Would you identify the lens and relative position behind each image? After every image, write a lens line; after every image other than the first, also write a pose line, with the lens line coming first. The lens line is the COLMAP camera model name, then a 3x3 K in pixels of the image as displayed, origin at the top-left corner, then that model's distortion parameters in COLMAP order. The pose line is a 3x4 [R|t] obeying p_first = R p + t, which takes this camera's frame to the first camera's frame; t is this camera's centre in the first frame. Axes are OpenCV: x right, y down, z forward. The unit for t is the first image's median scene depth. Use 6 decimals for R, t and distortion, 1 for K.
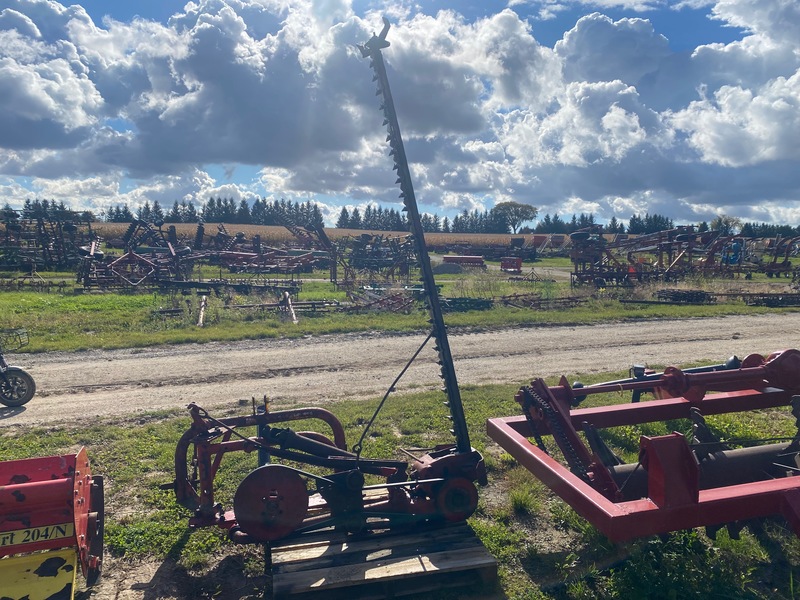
lens RADIAL K [[617.3, 0, 390.2], [0, 617.3, 299.7], [0, 0, 1]] dist [0.016007, -0.004833]
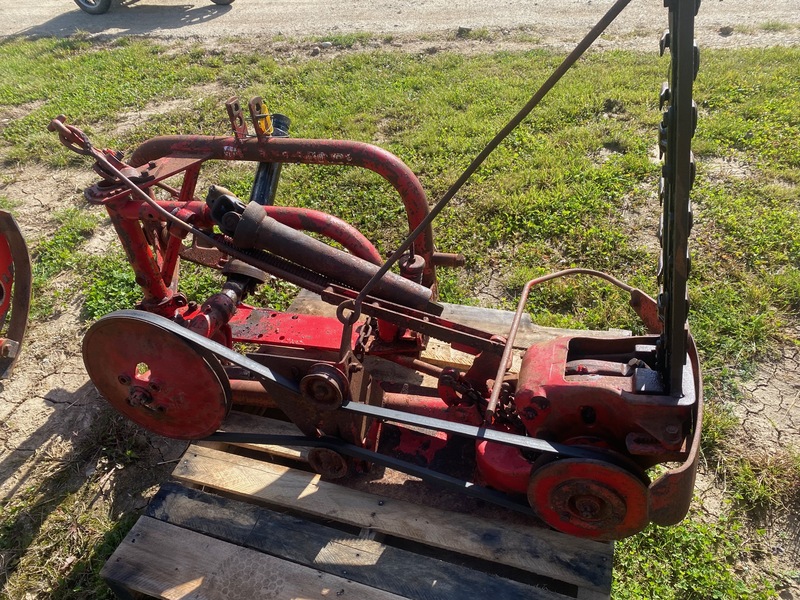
lens RADIAL K [[617.3, 0, 390.2], [0, 617.3, 299.7], [0, 0, 1]] dist [0.016007, -0.004833]
pose [[0.849760, 0.294000, -0.437574, 0.052936], [0.027352, 0.804339, 0.593541, 0.002830], [0.526459, -0.516336, 0.675454, 0.296364]]
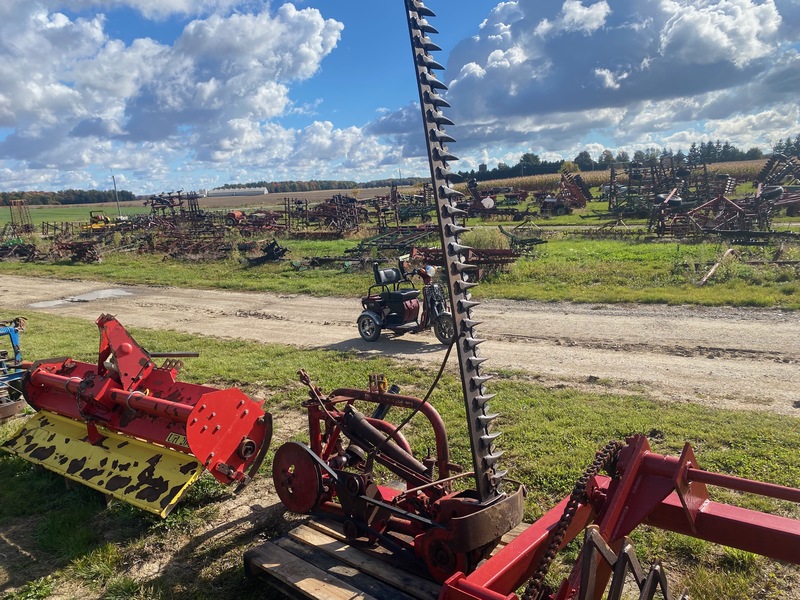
lens RADIAL K [[617.3, 0, 390.2], [0, 617.3, 299.7], [0, 0, 1]] dist [0.016007, -0.004833]
pose [[0.548063, 0.090288, -0.831550, 0.270647], [-0.011771, 0.994891, 0.100266, -0.028386], [0.836354, -0.045164, 0.546325, 0.210799]]
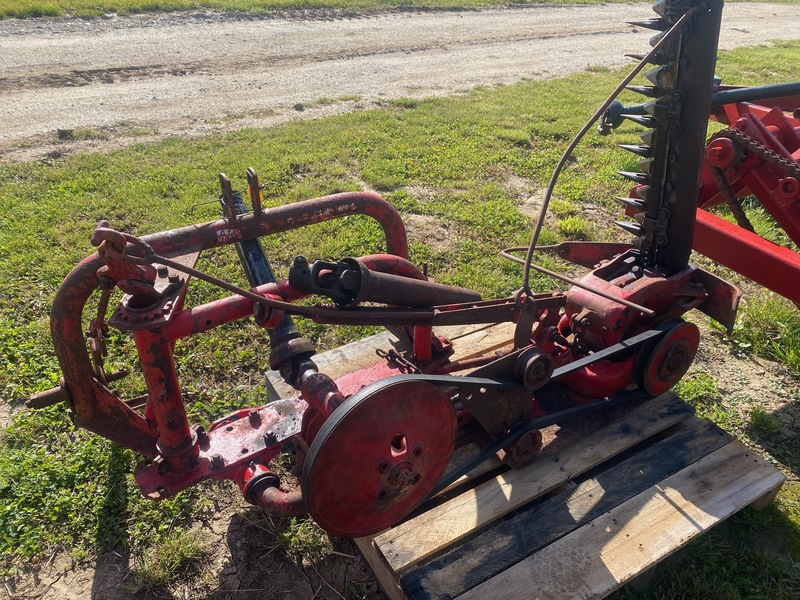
lens RADIAL K [[617.3, 0, 390.2], [0, 617.3, 299.7], [0, 0, 1]] dist [0.016007, -0.004833]
pose [[0.944830, -0.112064, 0.307794, -0.111901], [-0.043375, 0.888579, 0.456669, 0.015886], [-0.324675, -0.444825, 0.834696, 0.256456]]
